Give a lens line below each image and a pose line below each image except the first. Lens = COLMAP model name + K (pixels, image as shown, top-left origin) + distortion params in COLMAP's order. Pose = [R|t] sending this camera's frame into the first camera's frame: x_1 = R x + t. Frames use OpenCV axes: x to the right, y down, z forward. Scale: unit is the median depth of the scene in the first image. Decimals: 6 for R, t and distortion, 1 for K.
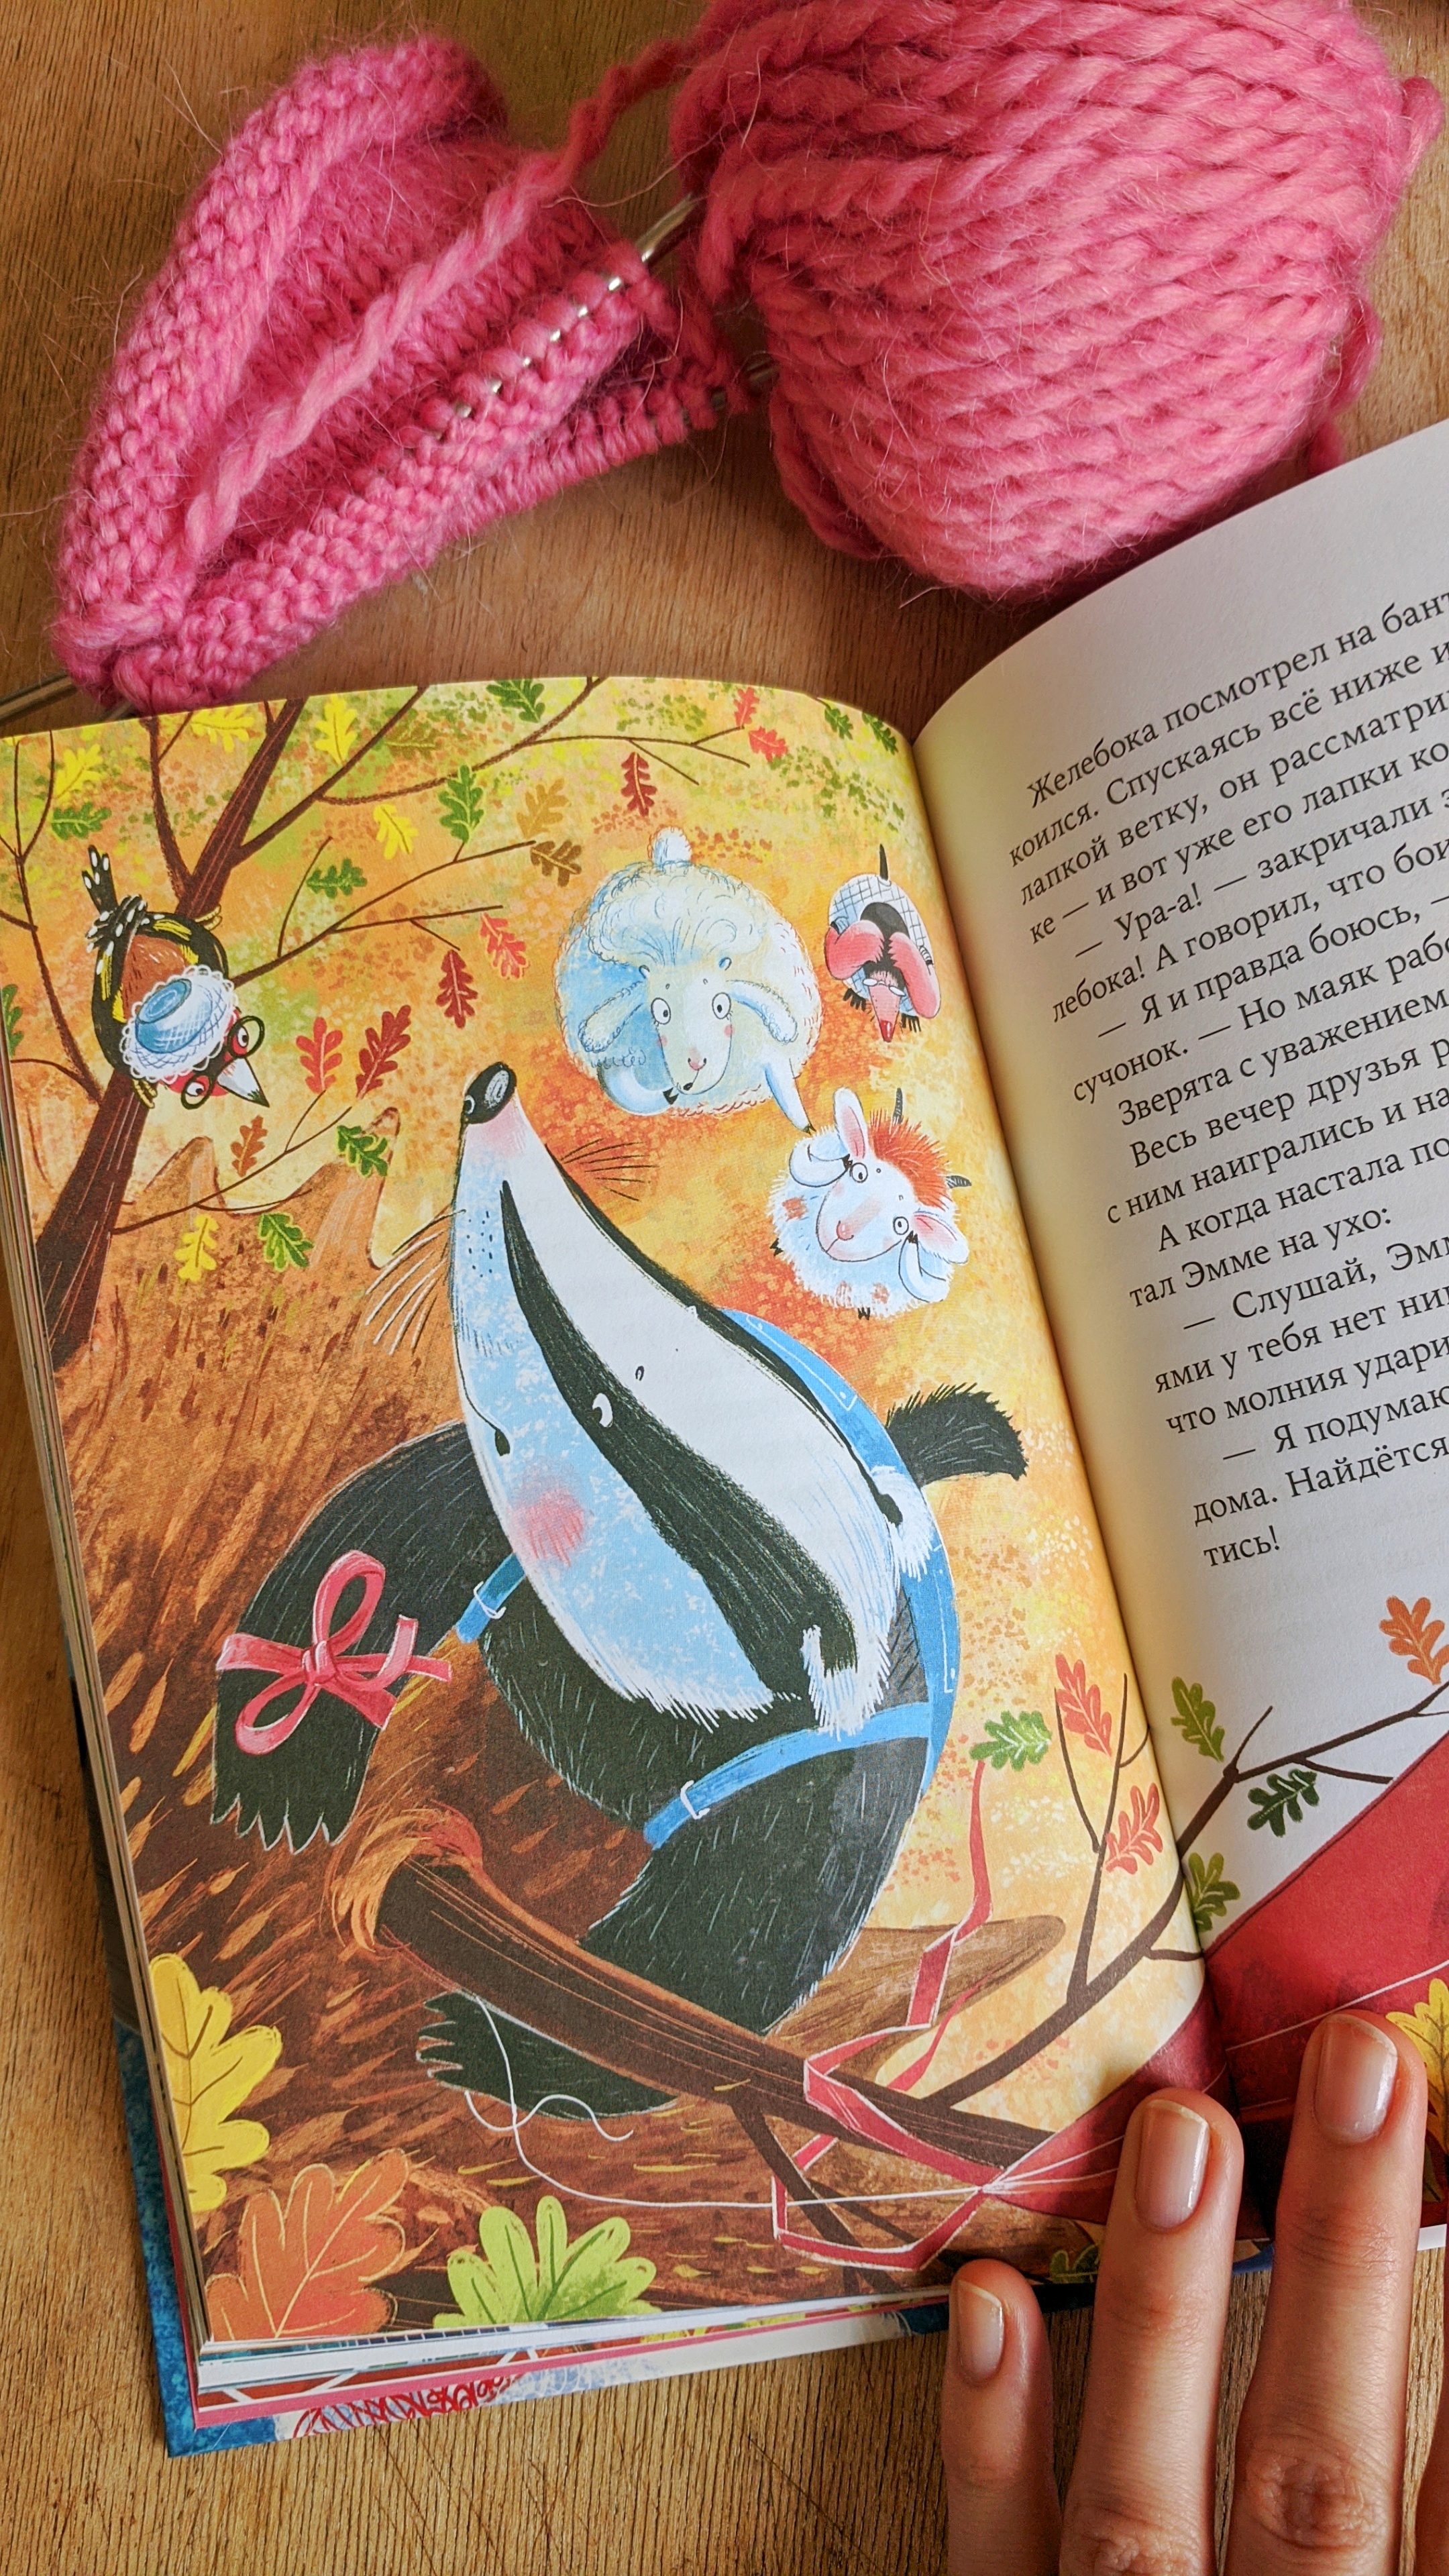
lens RADIAL K [[2004.1, 0, 732.3], [0, 2004.1, 1287.1], [0, 0, 1]] dist [-0.048802, 0.054765]
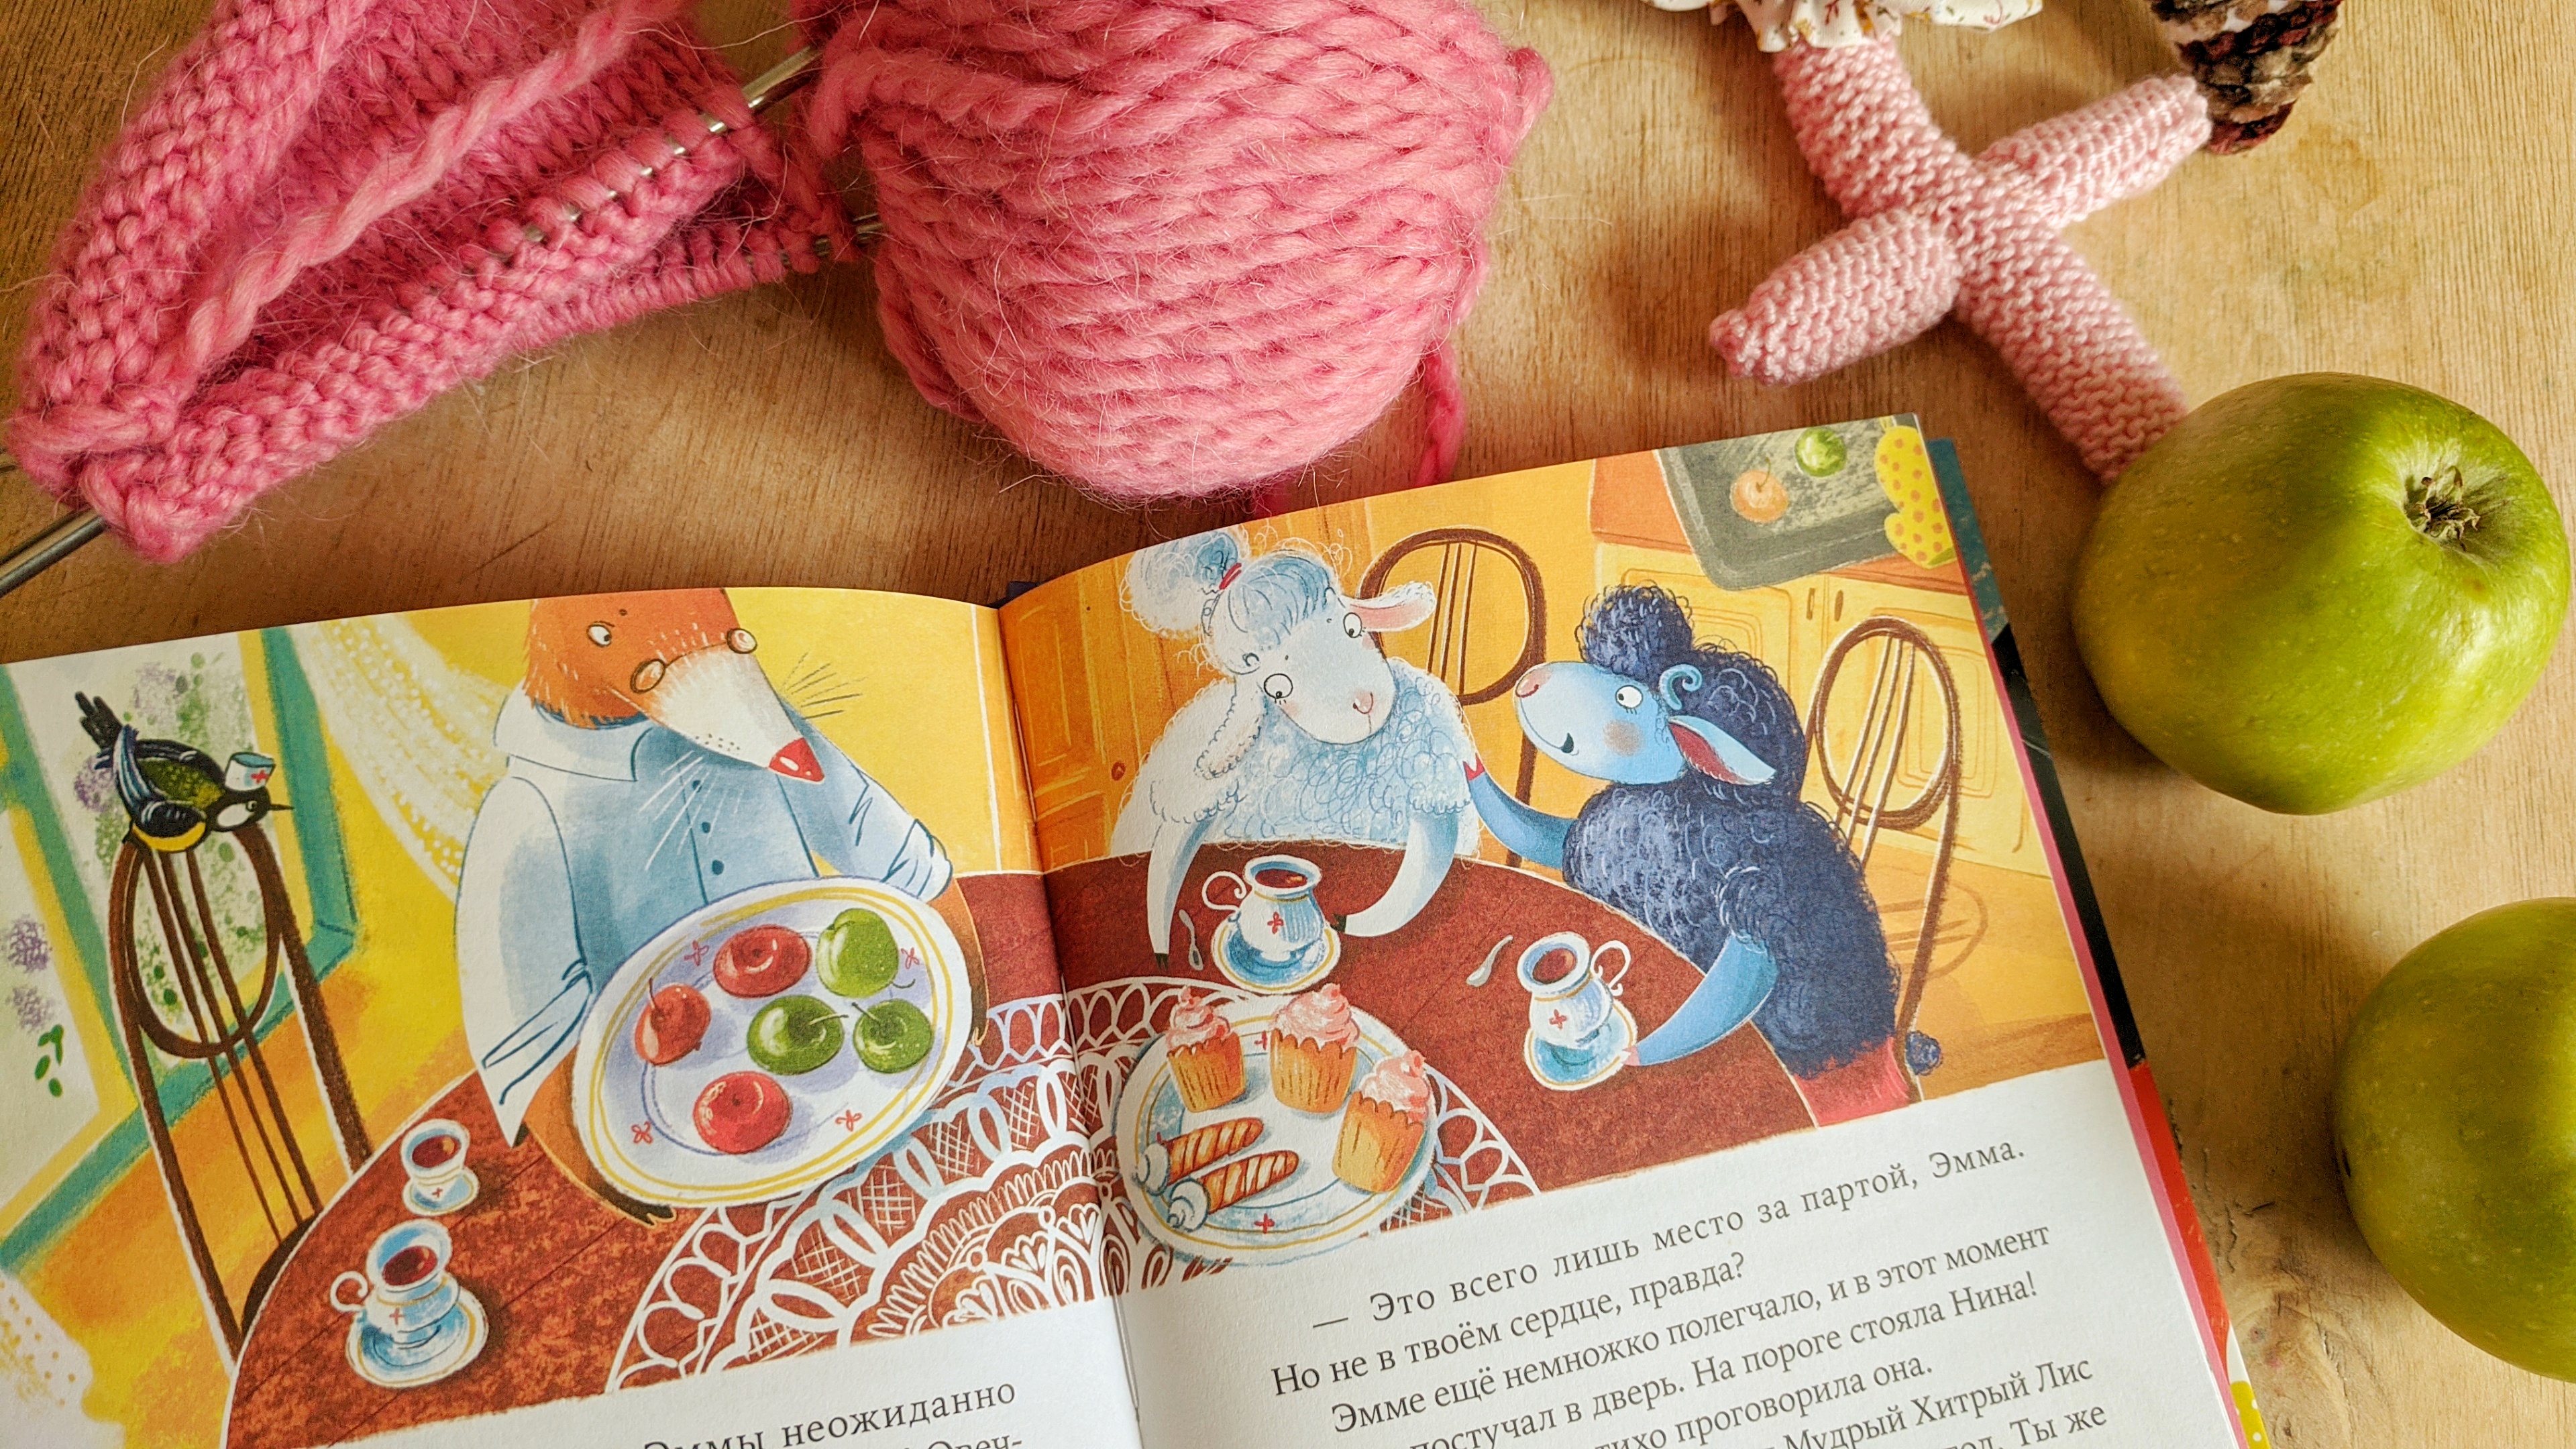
lens RADIAL K [[2000.9, 0, 1295.9], [0, 2000.9, 717.2], [0, 0, 1]] dist [-0.042720, 0.047494]
pose [[0.969718, 0.071113, 0.233644, 0.006605], [-0.042999, 0.991438, -0.123297, -0.125401], [-0.240411, 0.109517, 0.964473, 0.057277]]
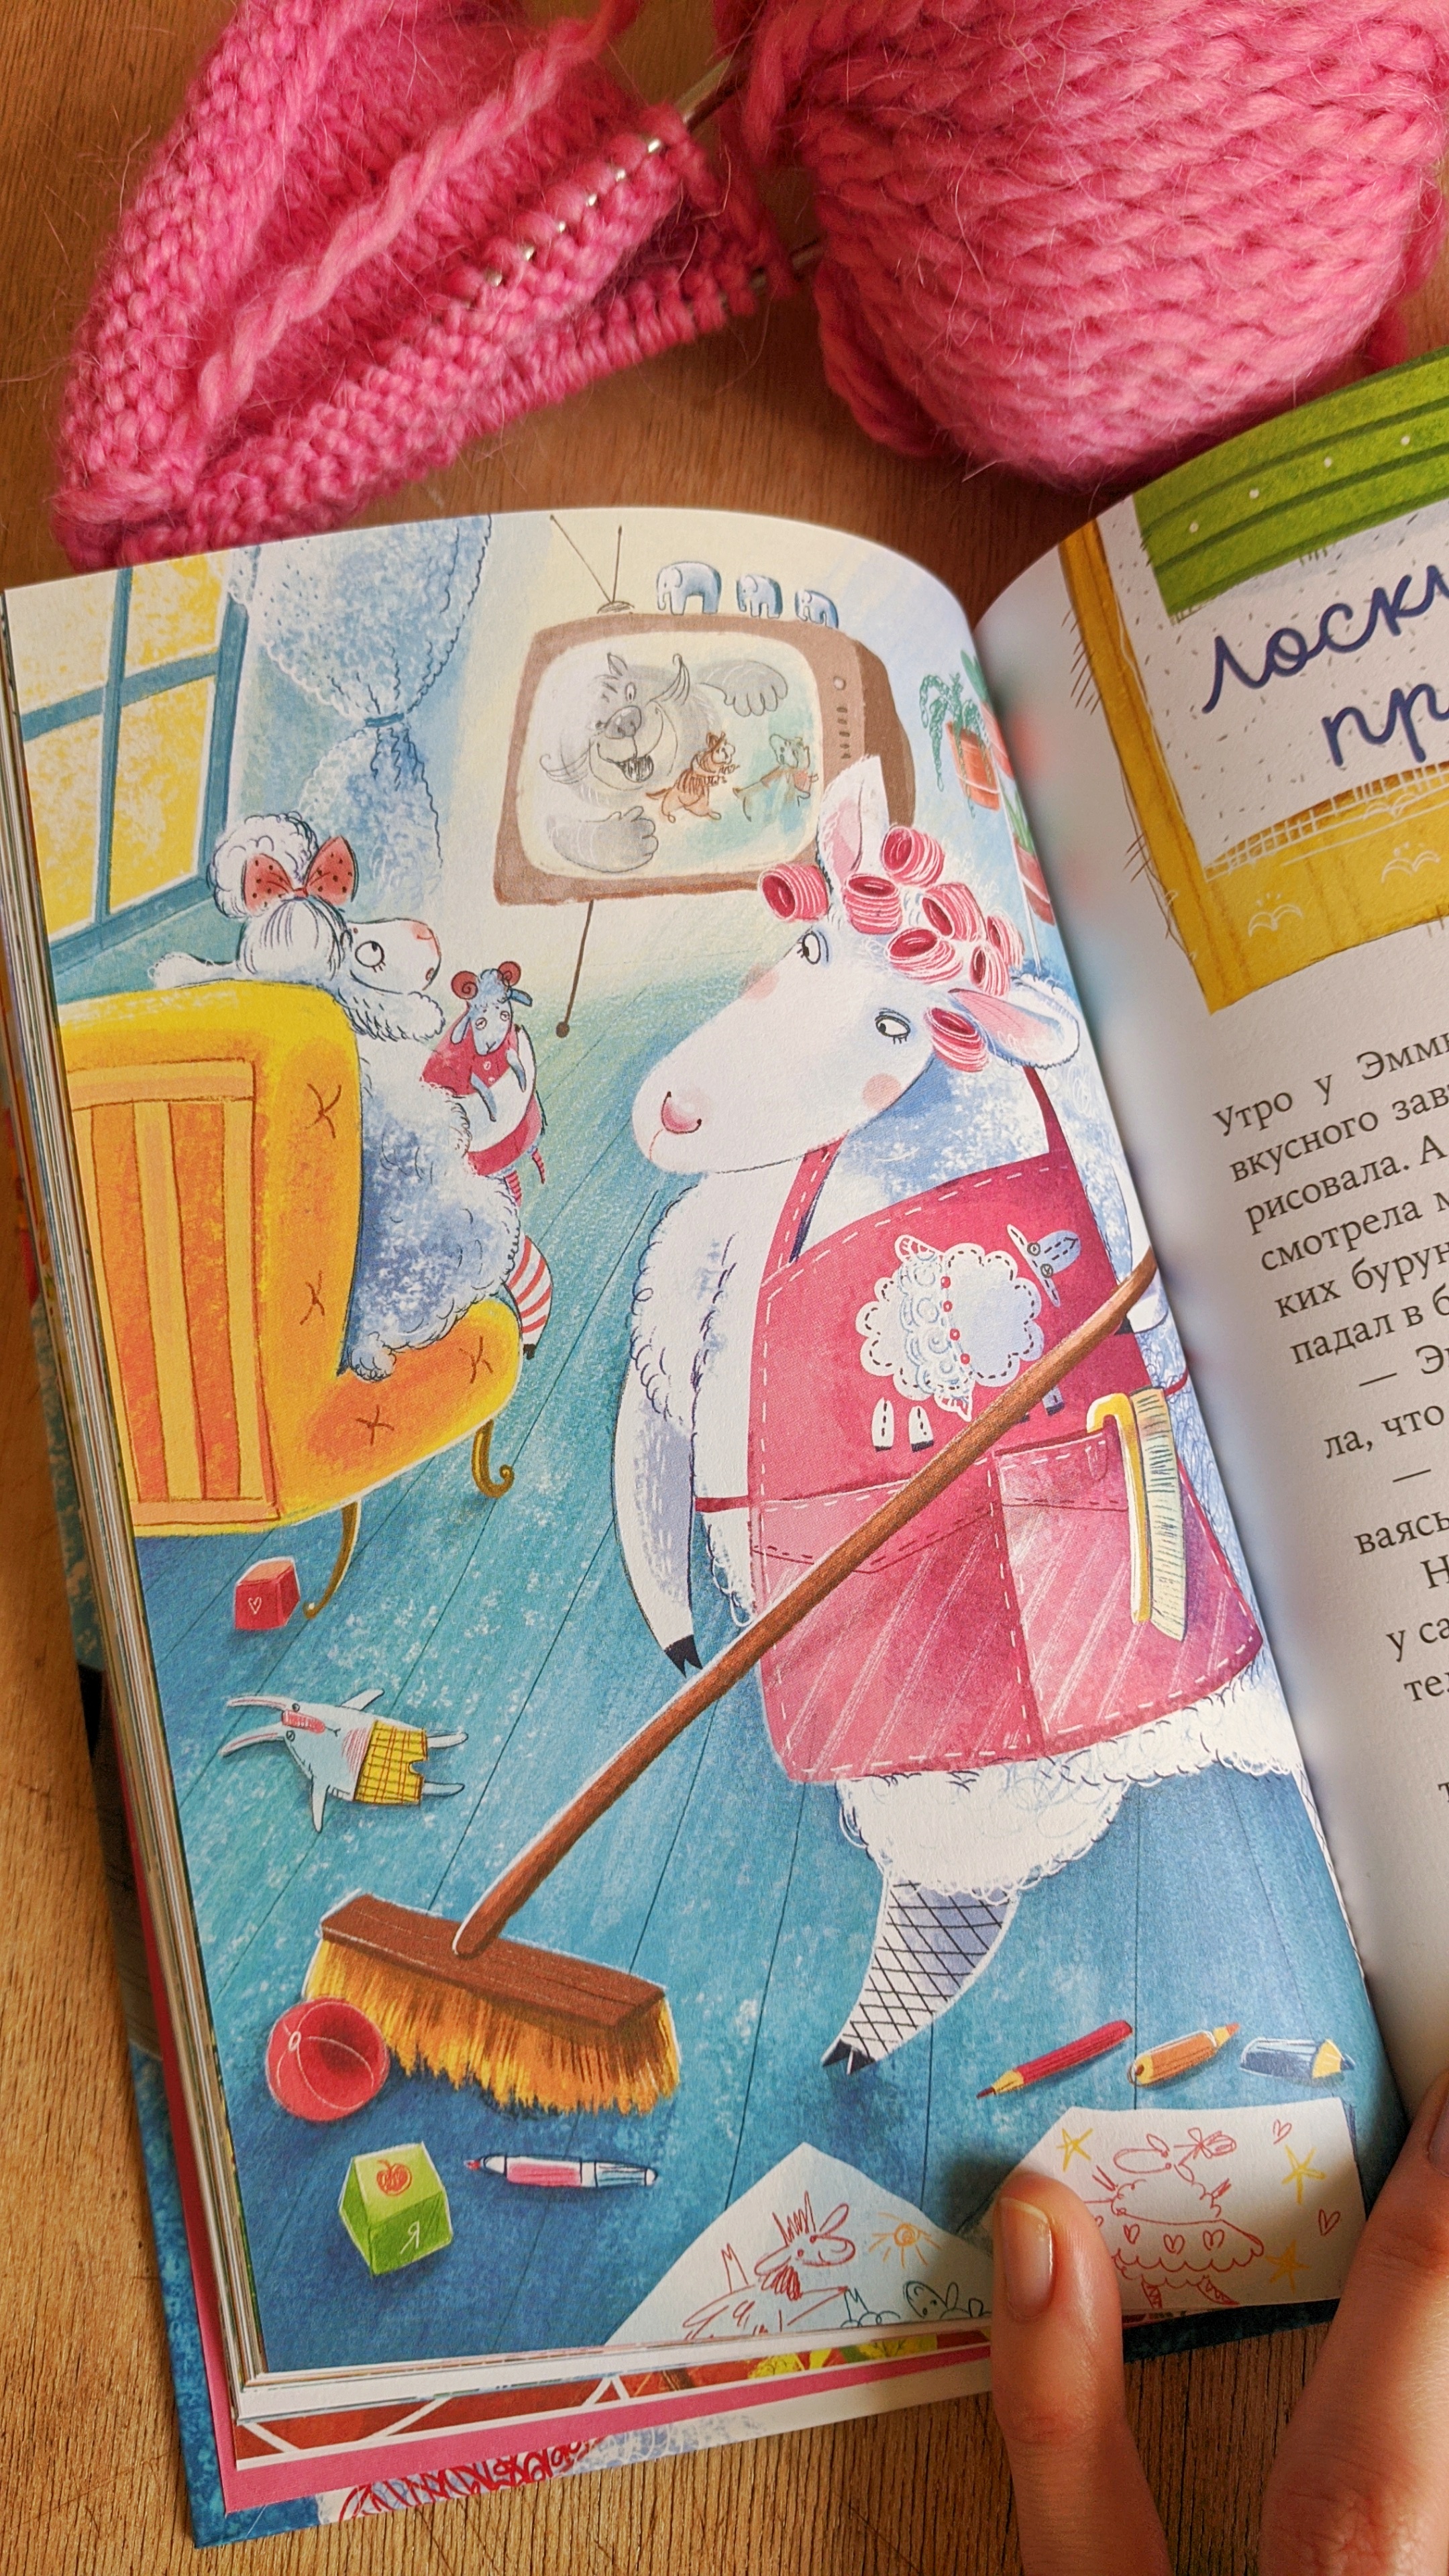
lens RADIAL K [[2022.9, 0, 724.5], [0, 2022.9, 1288.0], [0, 0, 1]] dist [-0.019608, 0.010374]
pose [[0.999693, -0.015510, 0.019340, -0.053311], [0.016696, 0.997892, -0.062710, 0.097128], [-0.018327, 0.063014, 0.997844, 0.082830]]
